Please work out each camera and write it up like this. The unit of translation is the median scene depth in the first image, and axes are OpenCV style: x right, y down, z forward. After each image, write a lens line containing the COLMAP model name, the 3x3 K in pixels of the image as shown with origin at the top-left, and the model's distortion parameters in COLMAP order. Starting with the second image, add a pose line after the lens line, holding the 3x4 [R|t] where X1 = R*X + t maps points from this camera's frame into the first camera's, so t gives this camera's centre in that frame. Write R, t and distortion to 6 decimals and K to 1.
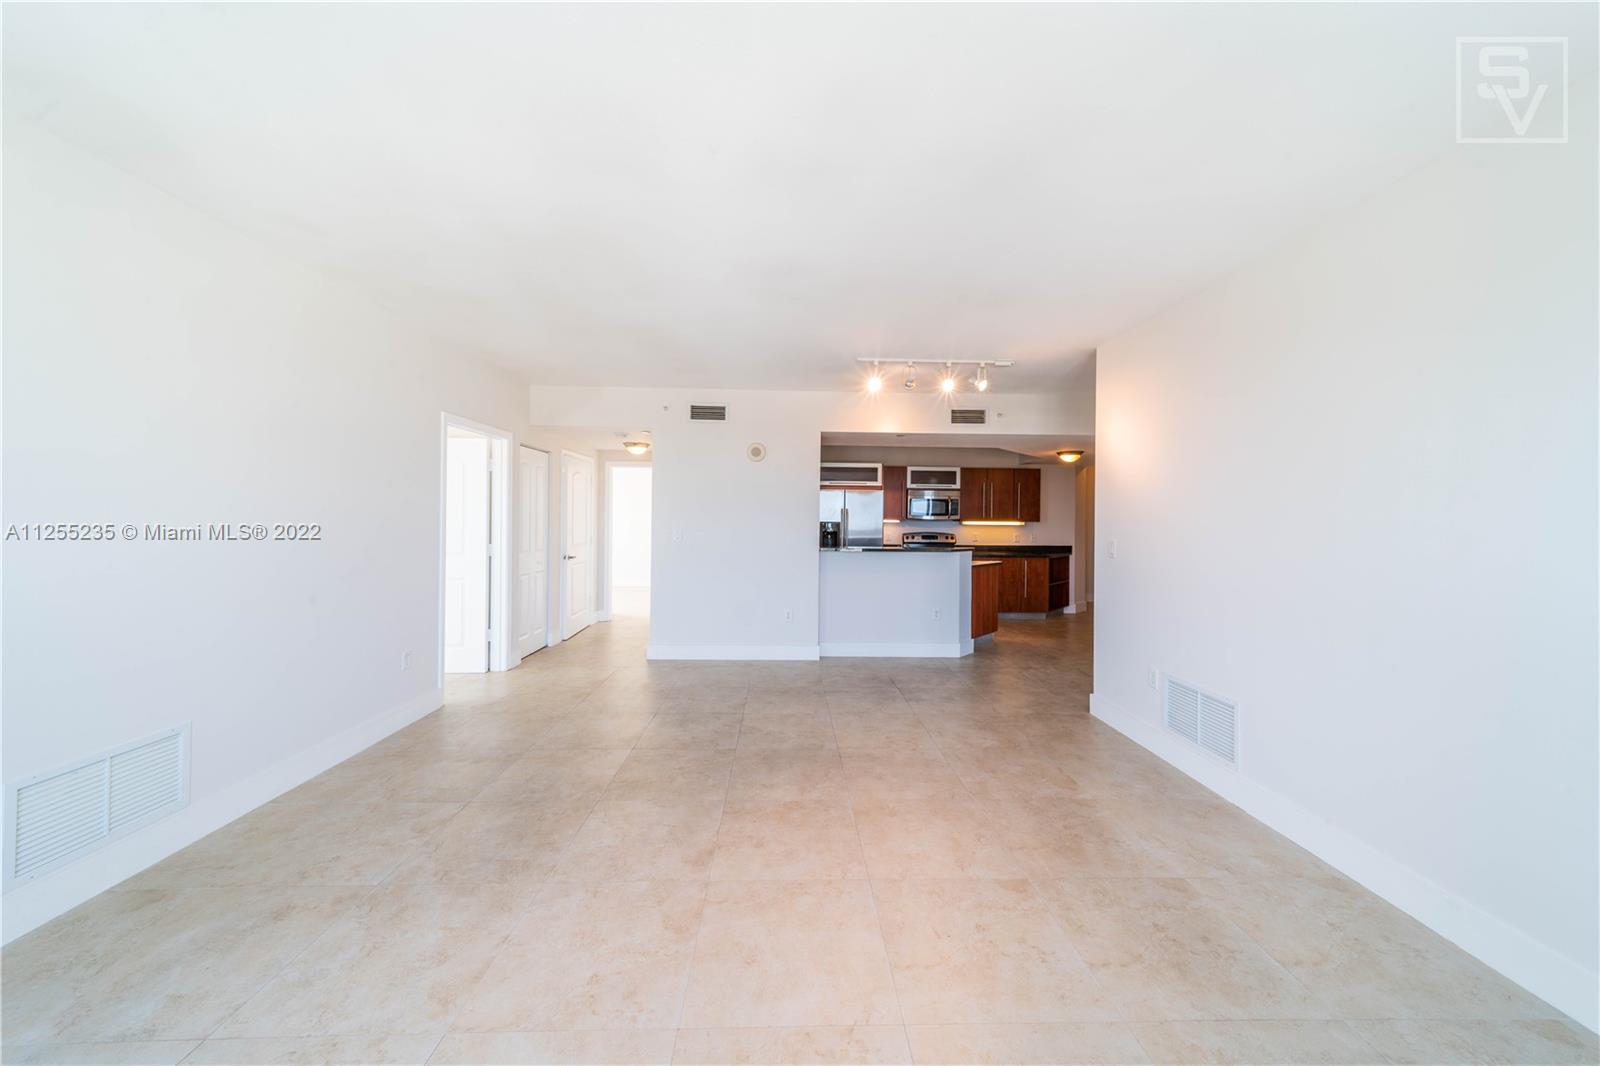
lens RADIAL K [[559.5, 0, 800.1], [0, 559.5, 517.4], [0, 0, 1]] dist [0.008231, -0.000630]
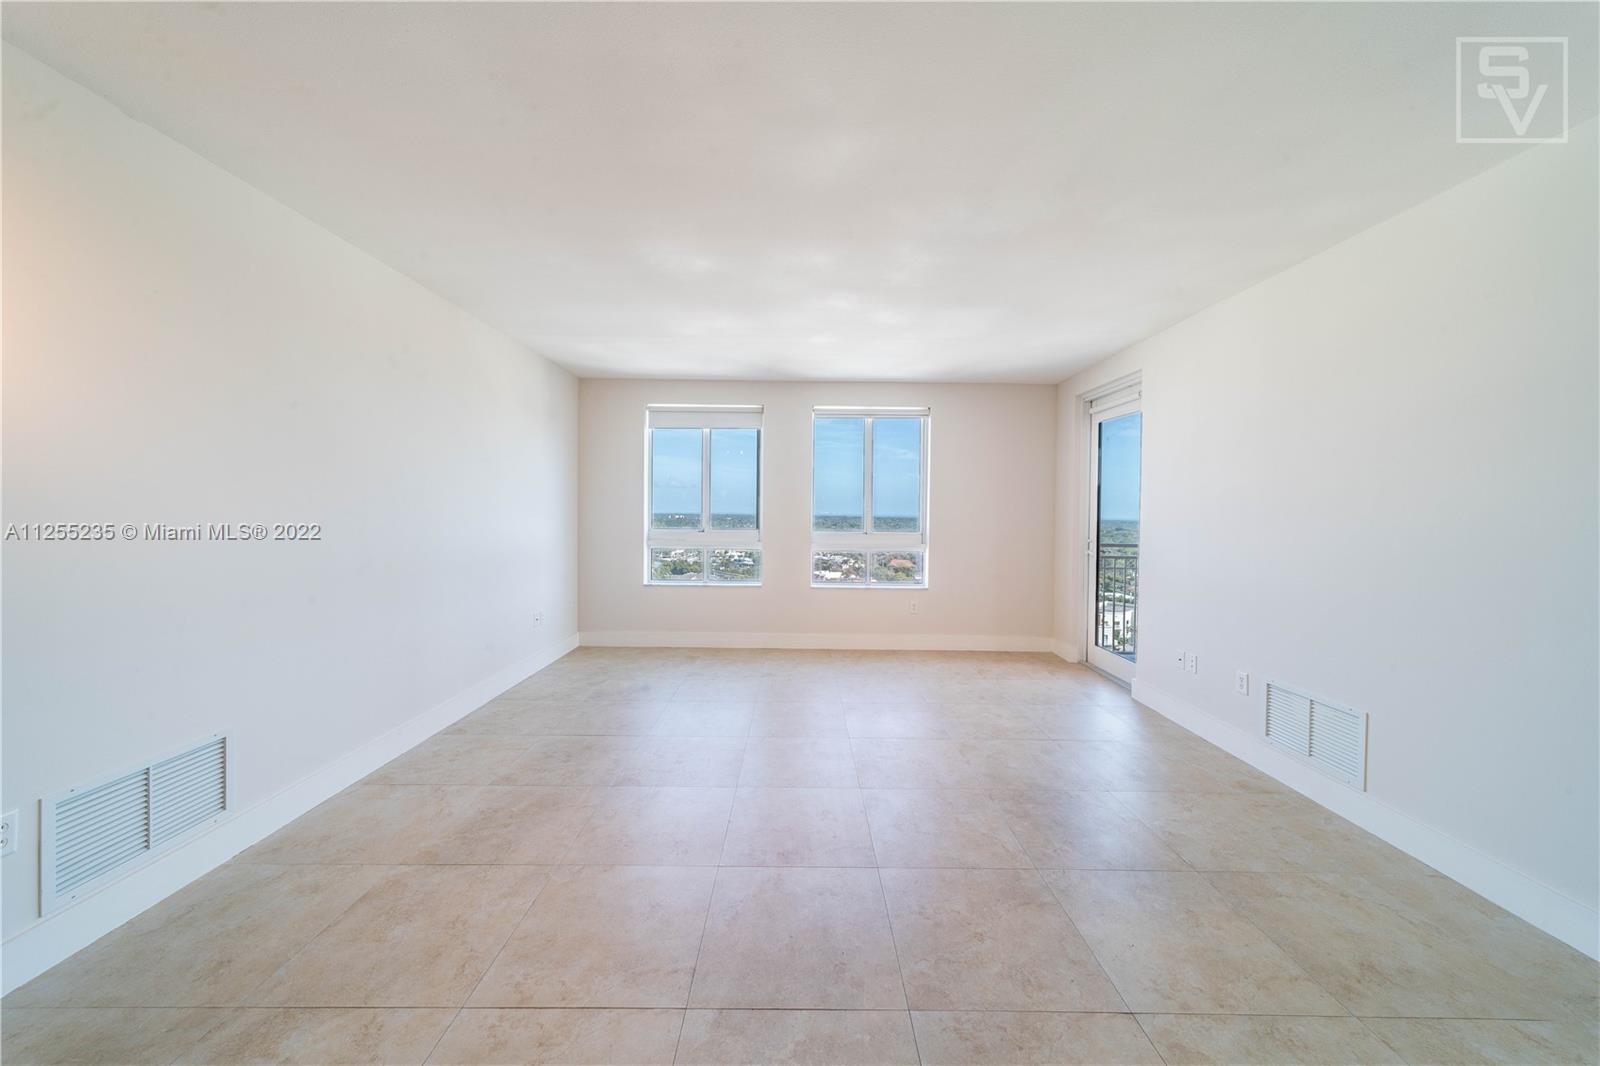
lens RADIAL K [[559.5, 0, 798.2], [0, 559.5, 524.9], [0, 0, 1]] dist [0.008231, -0.000630]
pose [[-0.999283, -0.022564, 0.030401, -0.036651], [-0.021978, 0.999568, 0.019490, 0.011565], [-0.030828, 0.018808, -0.999348, 1.857973]]
